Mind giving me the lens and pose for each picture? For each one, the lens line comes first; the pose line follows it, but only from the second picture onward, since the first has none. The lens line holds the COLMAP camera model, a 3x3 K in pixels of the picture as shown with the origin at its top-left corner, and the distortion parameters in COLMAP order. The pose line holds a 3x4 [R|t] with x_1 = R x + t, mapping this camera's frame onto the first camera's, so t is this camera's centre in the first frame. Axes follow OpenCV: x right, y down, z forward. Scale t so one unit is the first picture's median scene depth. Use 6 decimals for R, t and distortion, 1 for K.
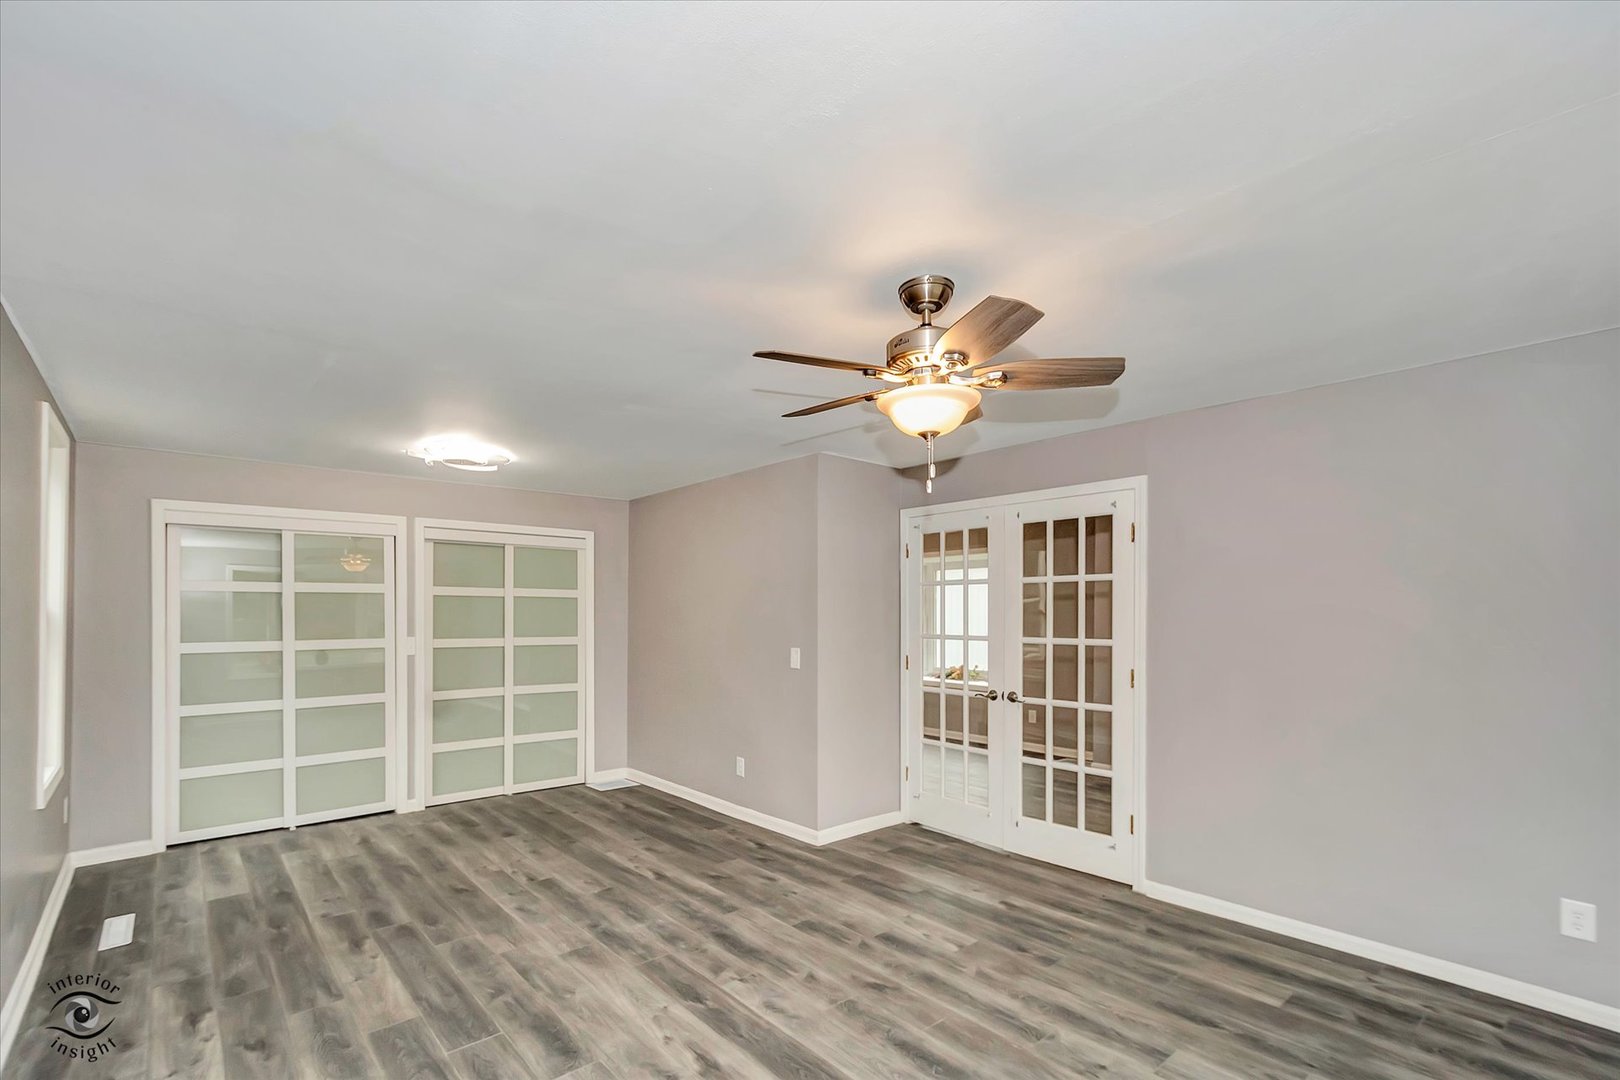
lens RADIAL K [[718.2, 0, 804.2], [0, 718.2, 587.0], [0, 0, 1]] dist [0.010596, -0.000747]
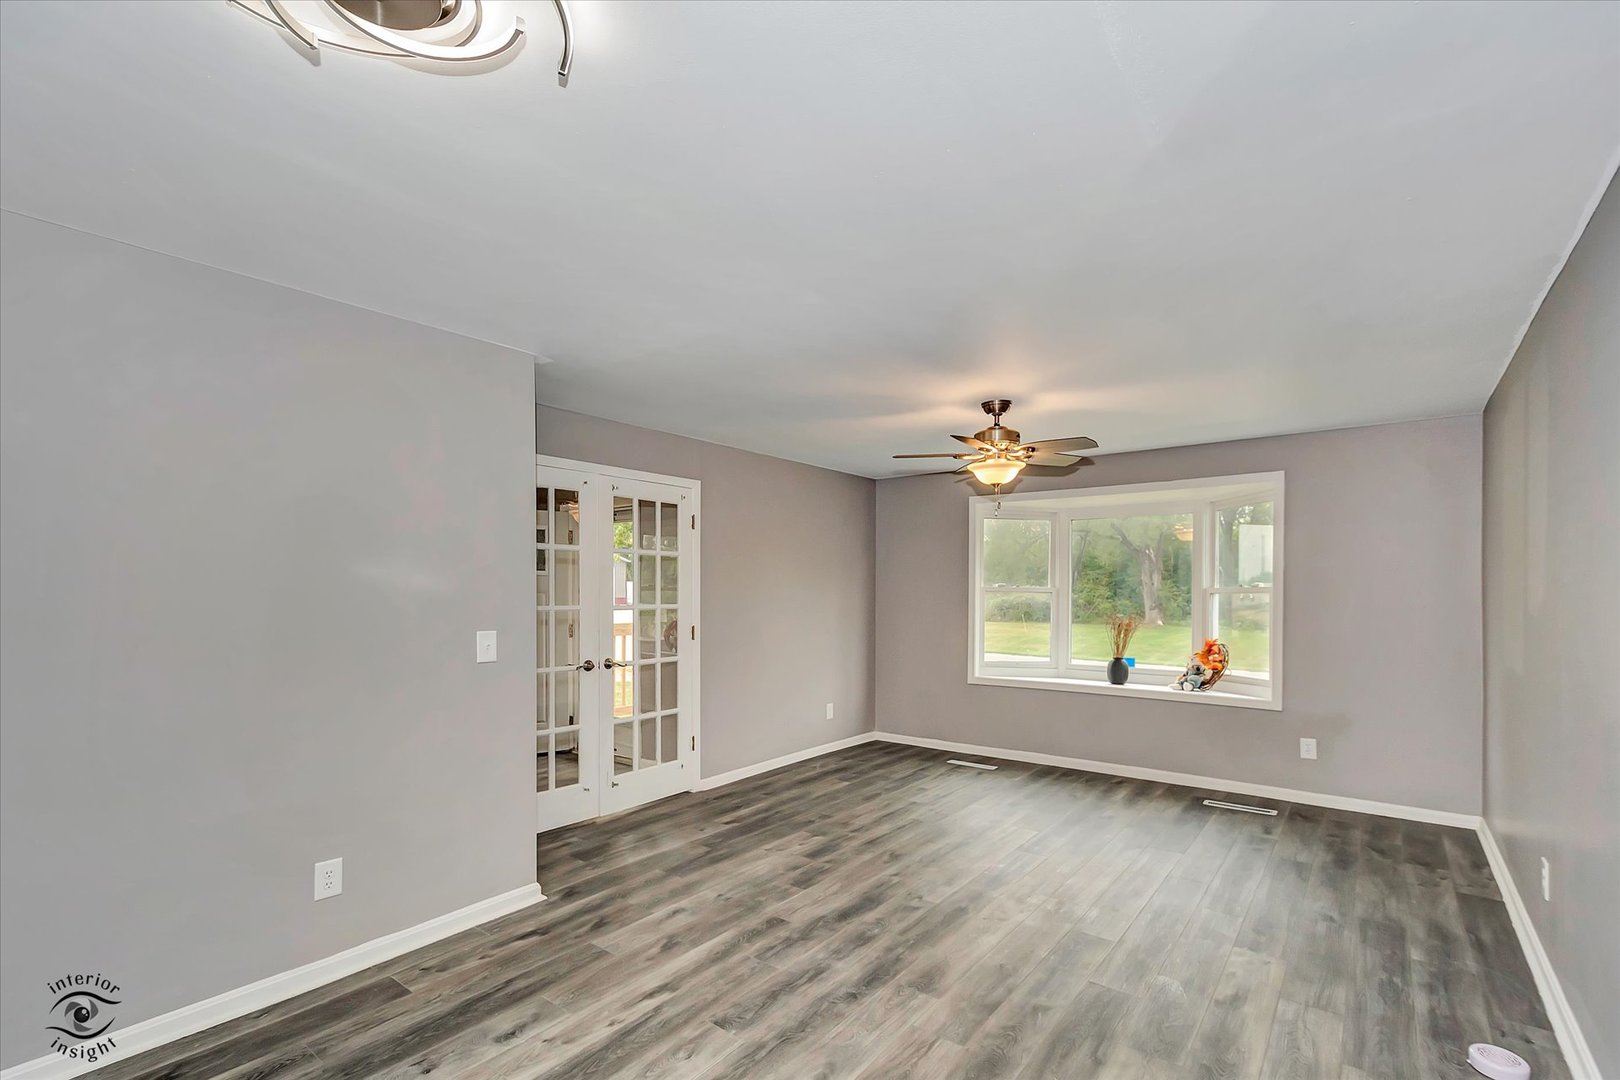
lens RADIAL K [[725.0, 0, 815.7], [0, 725.0, 621.3], [0, 0, 1]] dist [0.004480, 0.000034]
pose [[-0.194087, -0.039651, 0.980183, -0.901302], [-0.039120, 0.998701, 0.032654, 0.056099], [-0.980204, -0.032007, -0.195386, 1.077433]]
